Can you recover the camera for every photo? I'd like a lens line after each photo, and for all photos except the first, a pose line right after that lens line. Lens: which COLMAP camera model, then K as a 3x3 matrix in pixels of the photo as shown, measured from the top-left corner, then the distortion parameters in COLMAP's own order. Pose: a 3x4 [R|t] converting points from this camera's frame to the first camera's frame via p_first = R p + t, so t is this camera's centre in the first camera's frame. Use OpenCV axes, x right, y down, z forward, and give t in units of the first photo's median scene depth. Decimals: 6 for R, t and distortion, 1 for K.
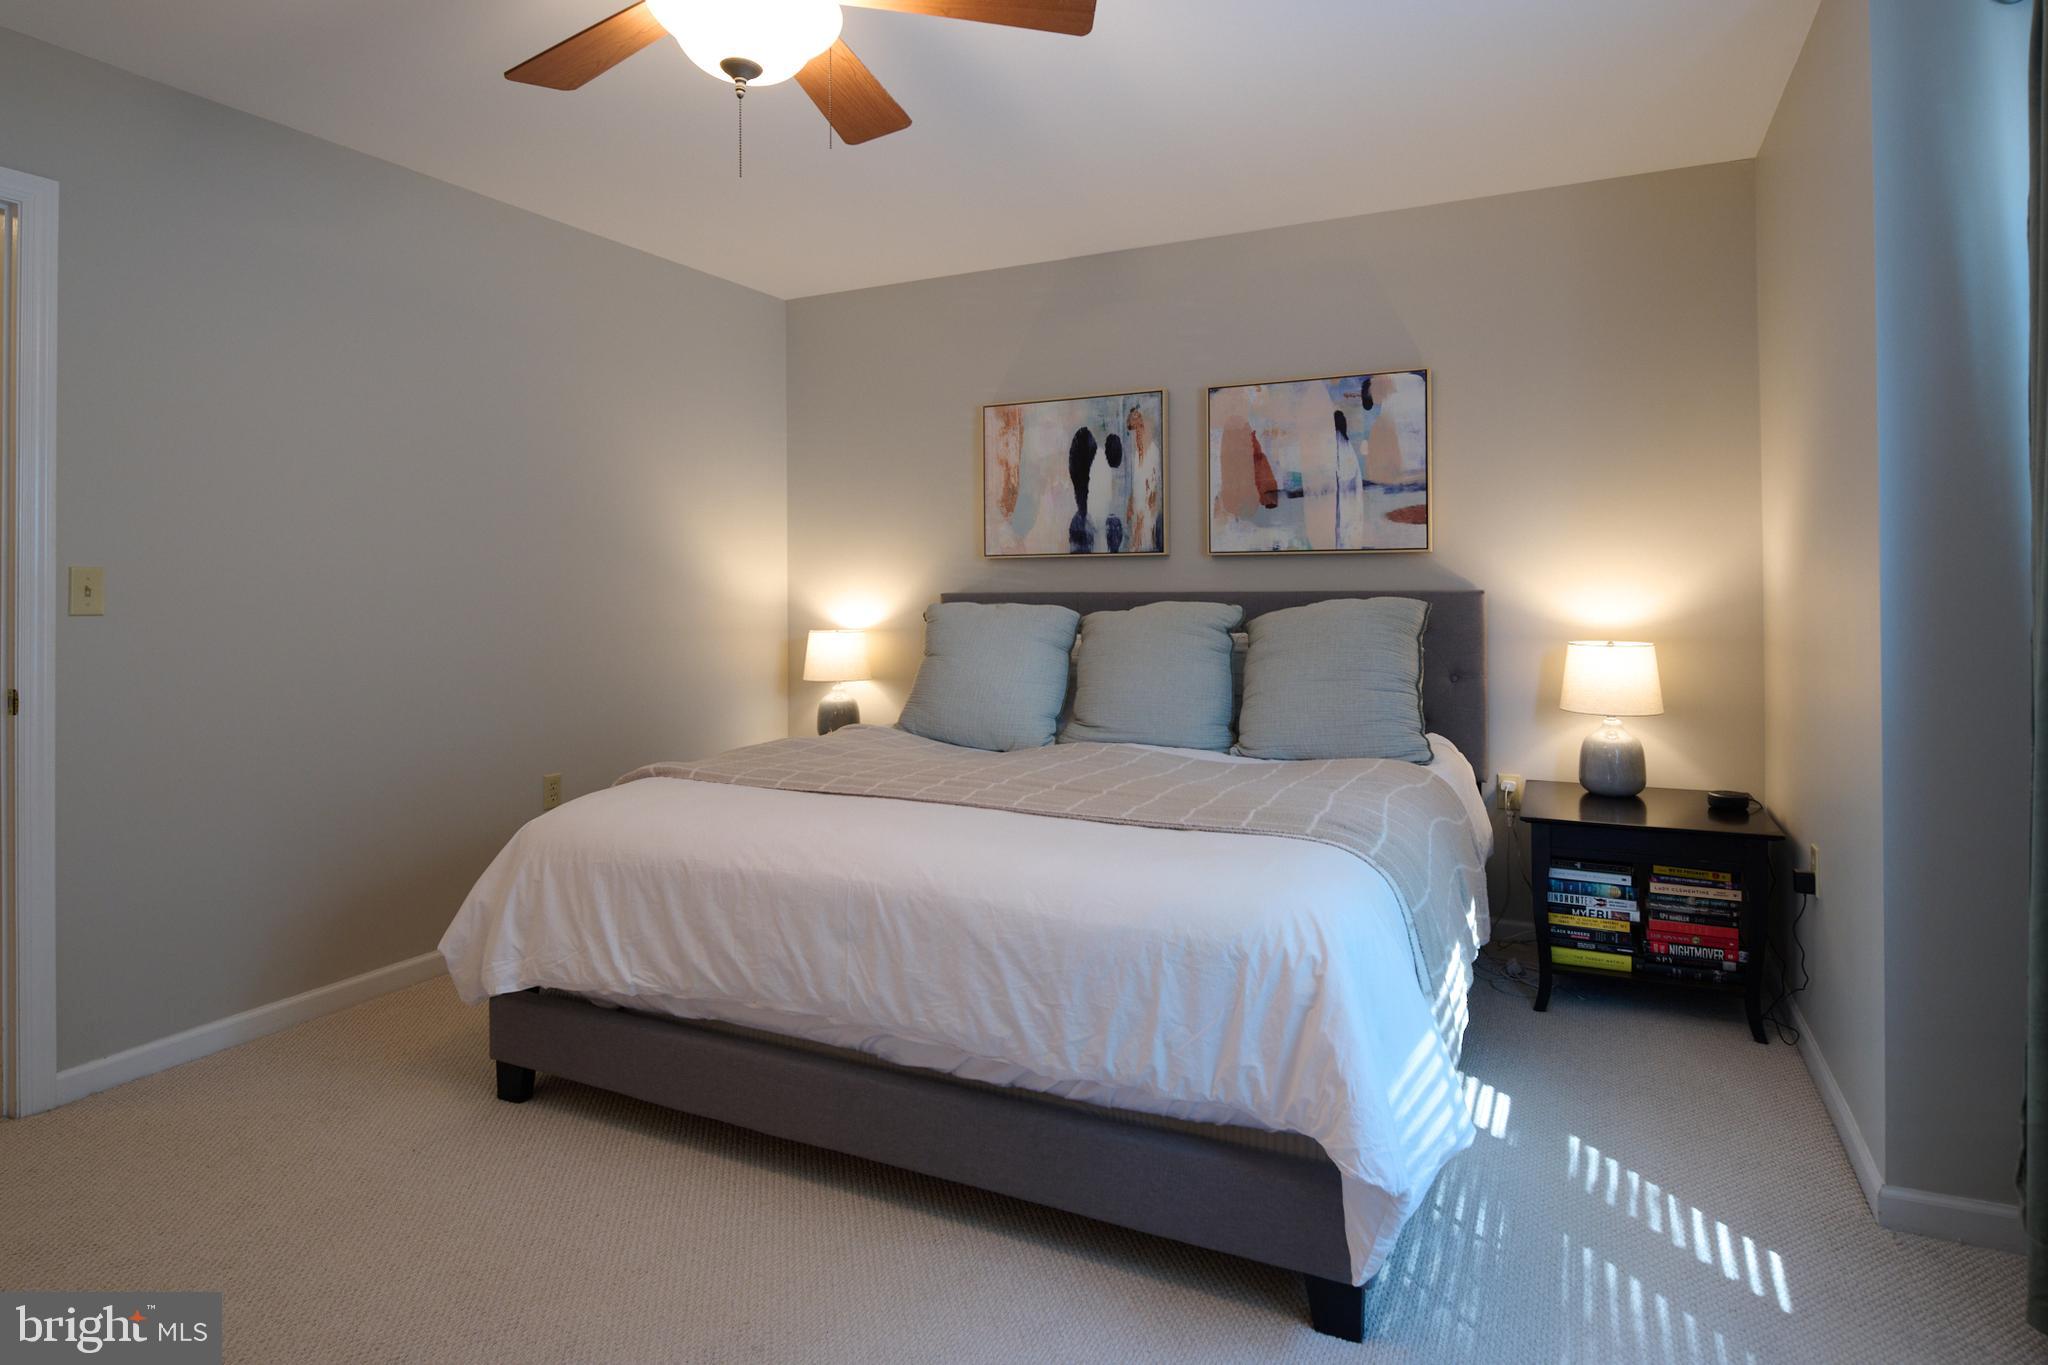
lens RADIAL K [[1113.9, 0, 1025.7], [0, 1113.9, 578.9], [0, 0, 1]] dist [-0.004021, -0.001714]
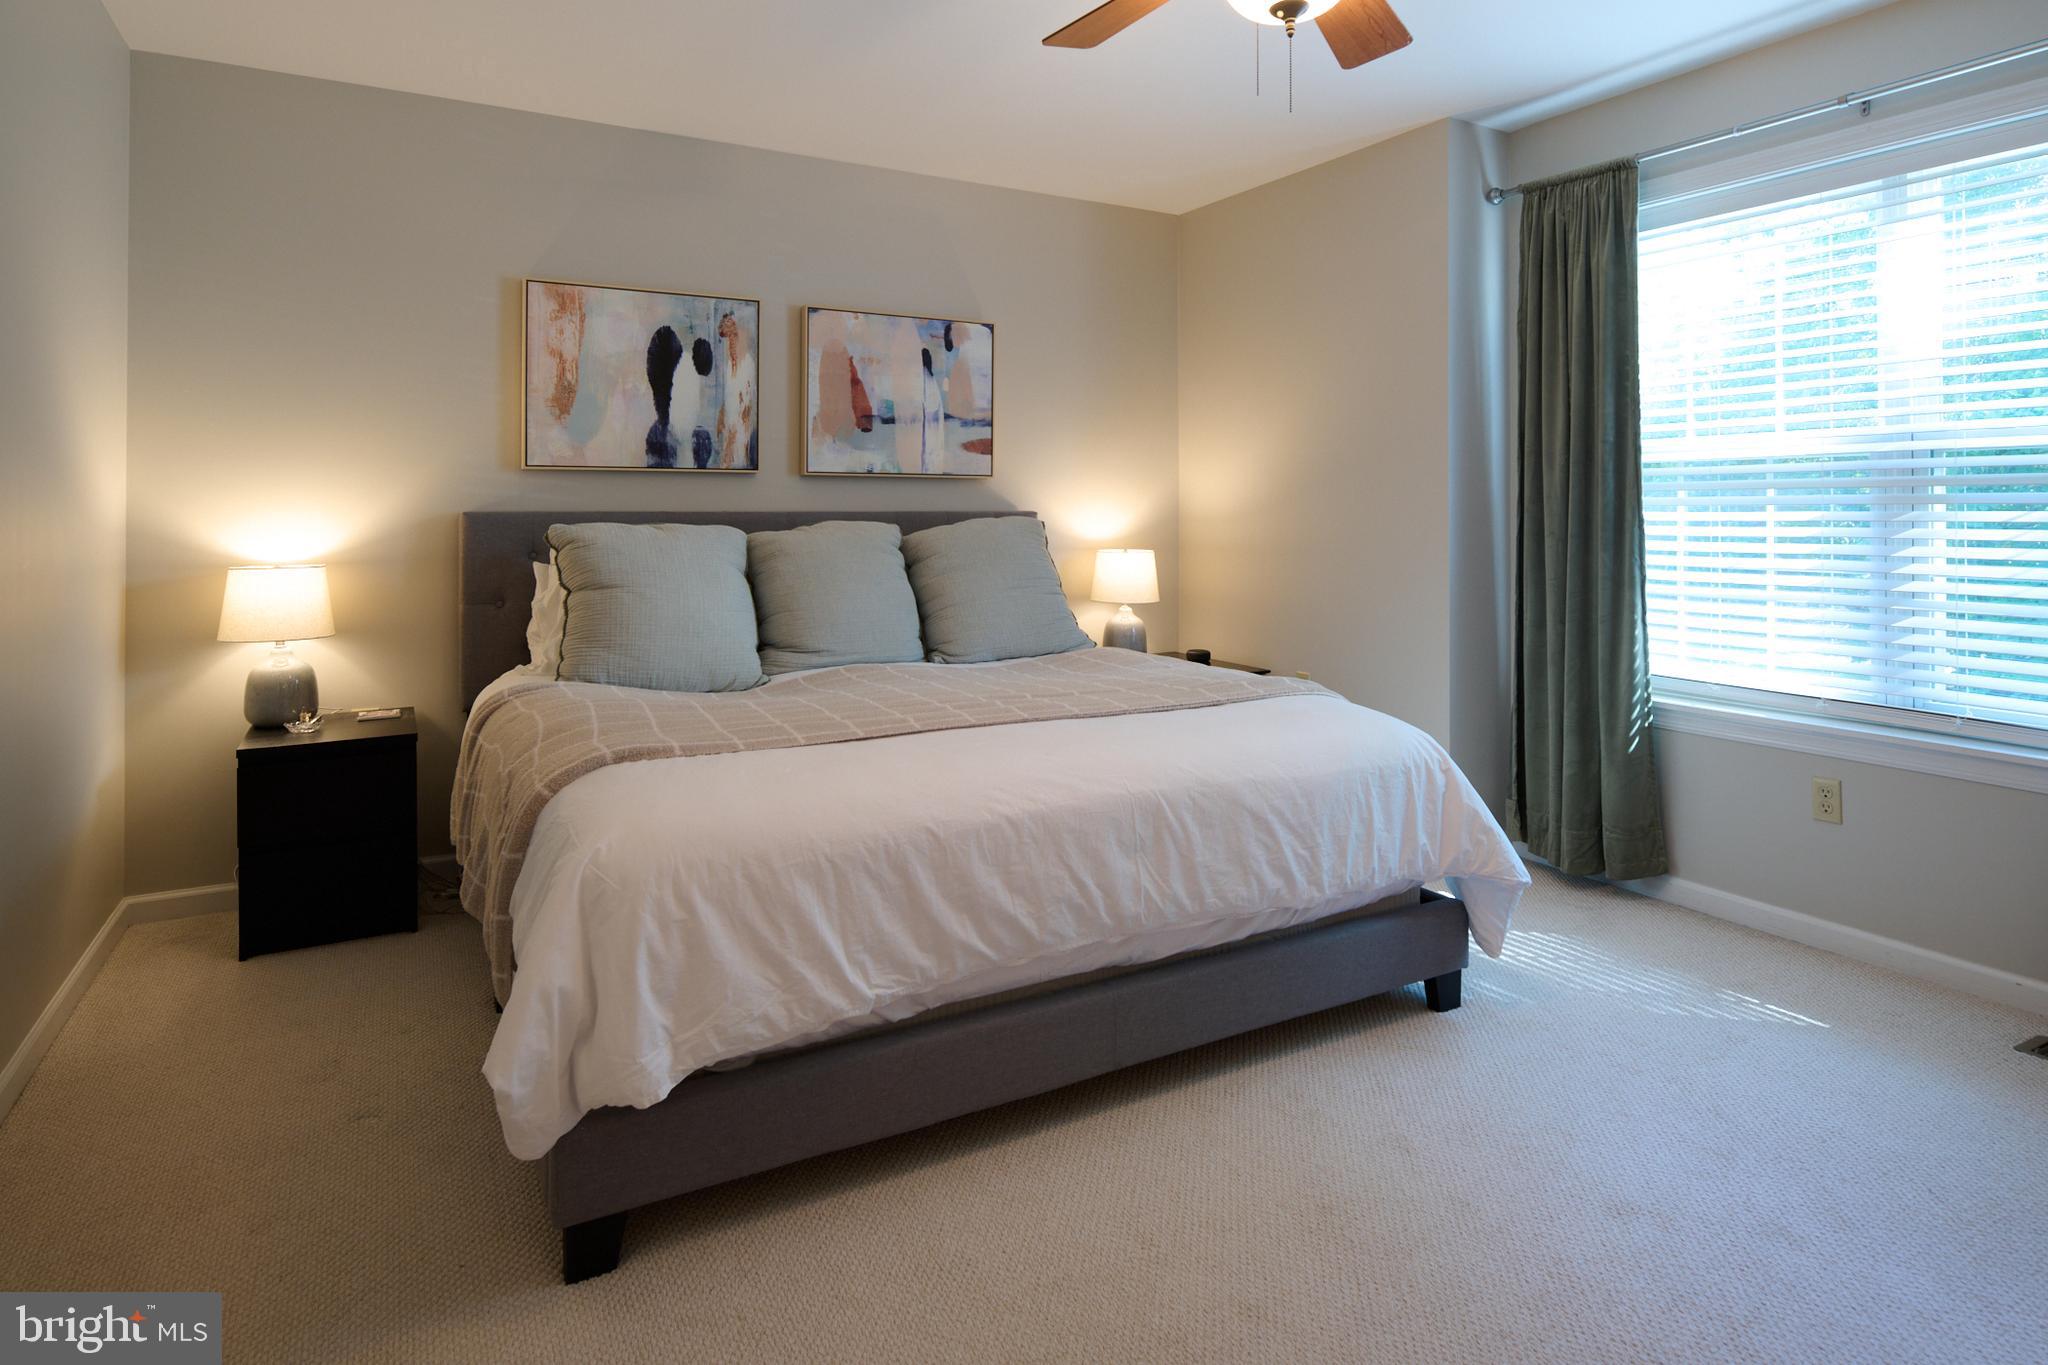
lens RADIAL K [[1137.9, 0, 1033.6], [0, 1137.9, 497.8], [0, 0, 1]] dist [-0.002435, -0.003898]
pose [[0.565347, 0.015209, 0.824713, -0.596602], [-0.011375, 0.999879, -0.010642, 0.008251], [-0.824775, -0.003365, 0.565451, 0.275548]]
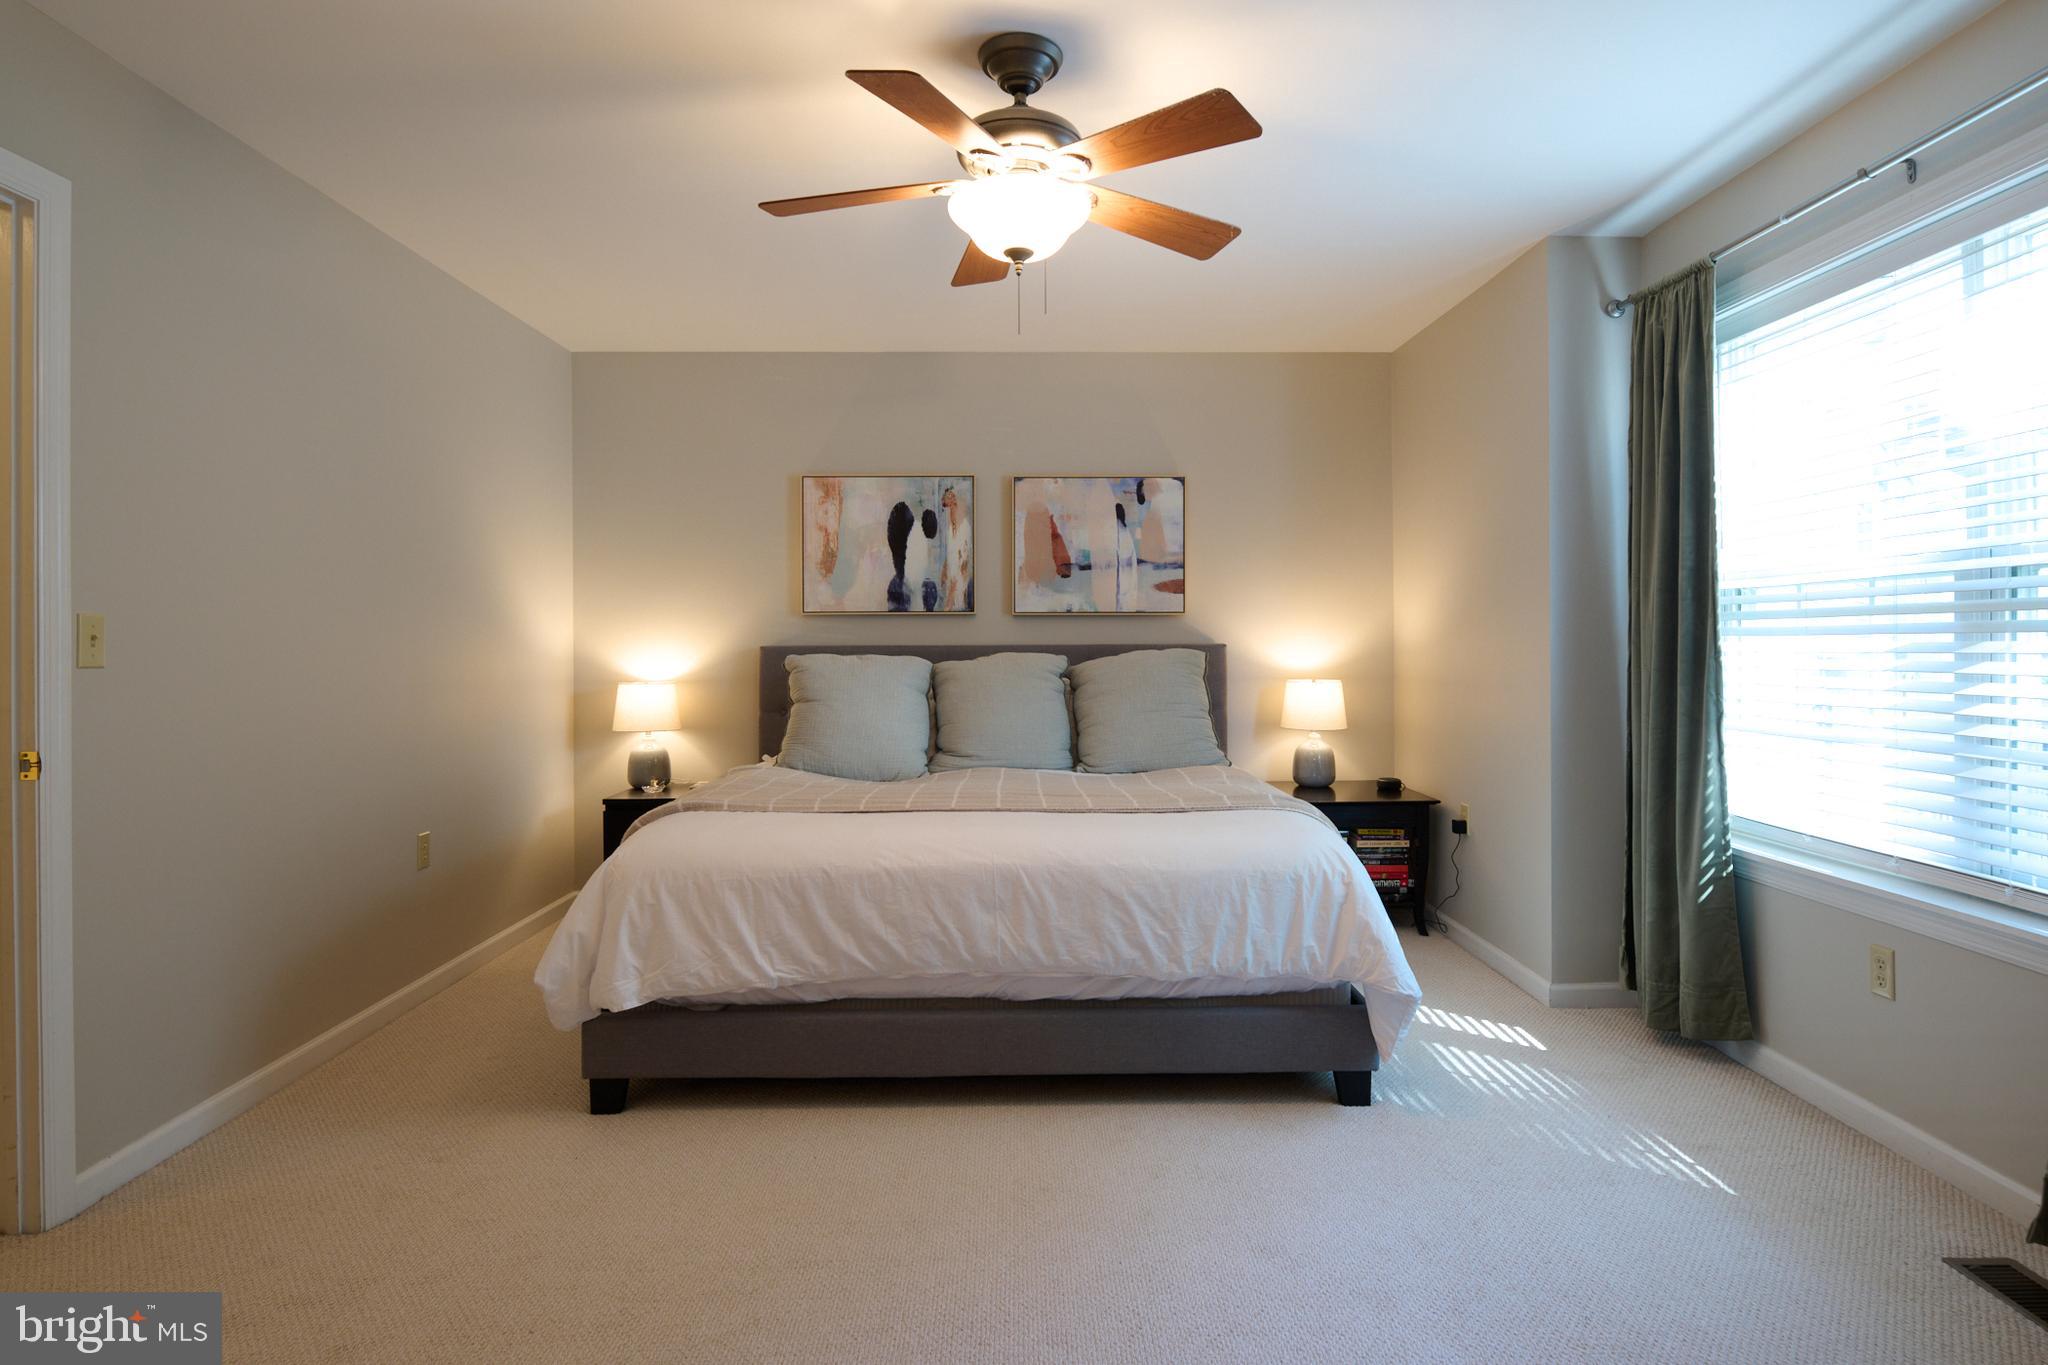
lens RADIAL K [[1119.8, 0, 1023.8], [0, 1119.8, 643.0], [0, 0, 1]] dist [-0.004943, -0.000145]
pose [[0.891955, 0.002090, 0.452119, -0.403714], [-0.005137, 0.999972, 0.005511, 0.002854], [-0.452094, -0.007238, 0.891941, -0.100920]]
